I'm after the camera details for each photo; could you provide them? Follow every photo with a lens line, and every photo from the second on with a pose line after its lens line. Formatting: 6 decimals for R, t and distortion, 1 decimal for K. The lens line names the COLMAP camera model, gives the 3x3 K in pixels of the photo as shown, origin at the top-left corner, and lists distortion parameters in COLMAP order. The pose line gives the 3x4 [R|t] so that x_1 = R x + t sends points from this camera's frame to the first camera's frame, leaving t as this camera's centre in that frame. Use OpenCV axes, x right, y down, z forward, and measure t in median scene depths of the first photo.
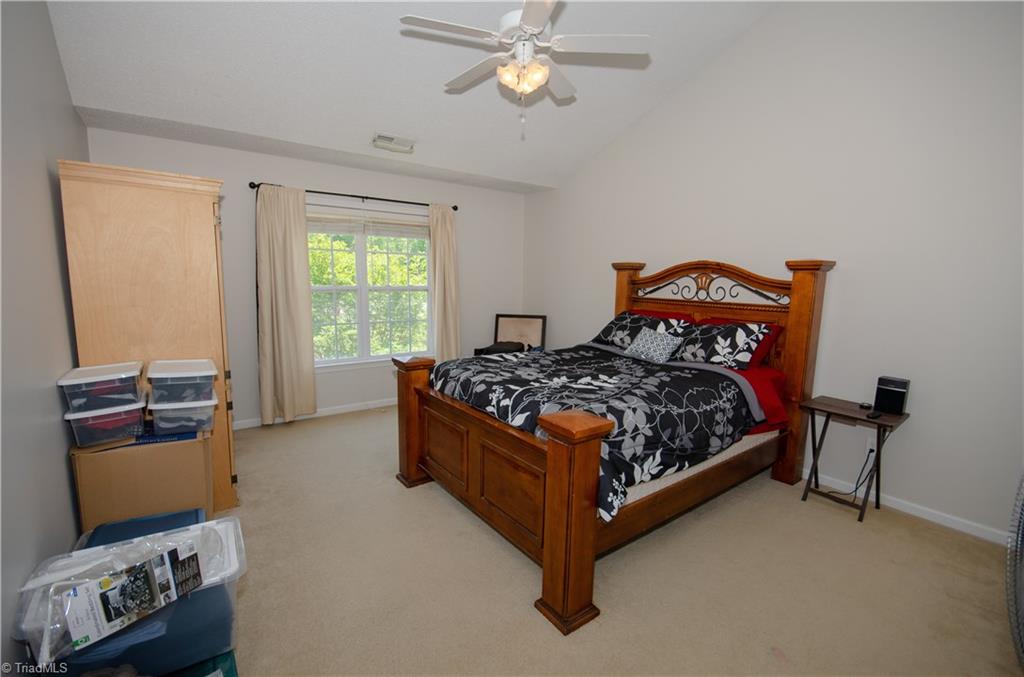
lens RADIAL K [[452.4, 0, 516.5], [0, 452.4, 347.4], [0, 0, 1]] dist [0.011800, -0.014403]
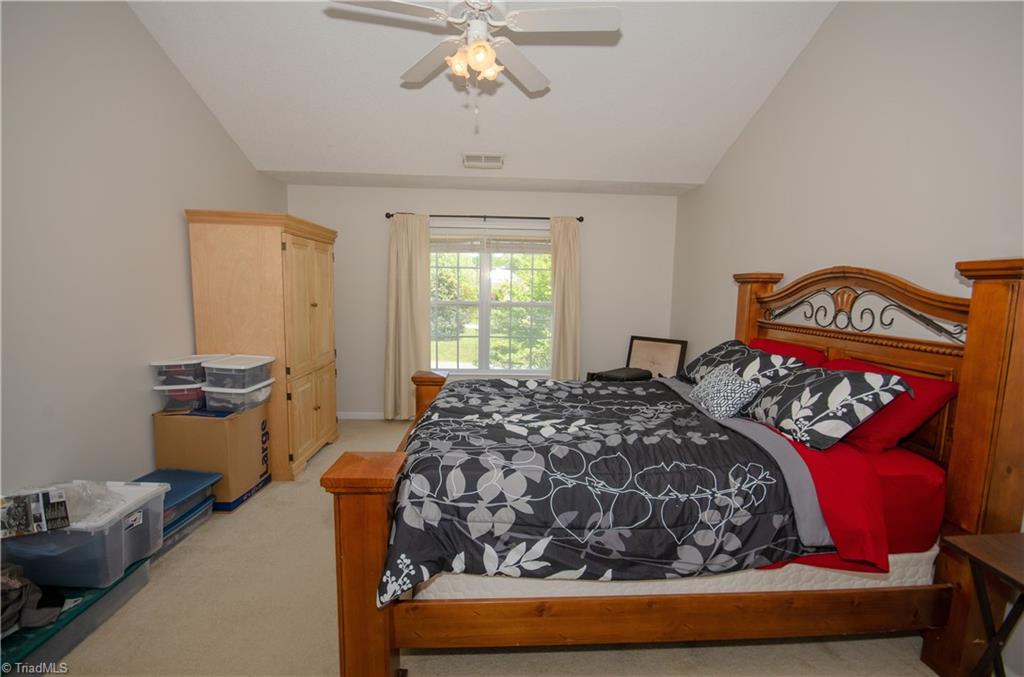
lens RADIAL K [[452.4, 0, 516.5], [0, 452.4, 347.4], [0, 0, 1]] dist [0.011800, -0.014403]
pose [[0.826723, 0.068264, -0.558452, 0.536751], [-0.090419, 0.995830, -0.012126, -0.042650], [0.555295, 0.060519, 0.829448, 0.318764]]
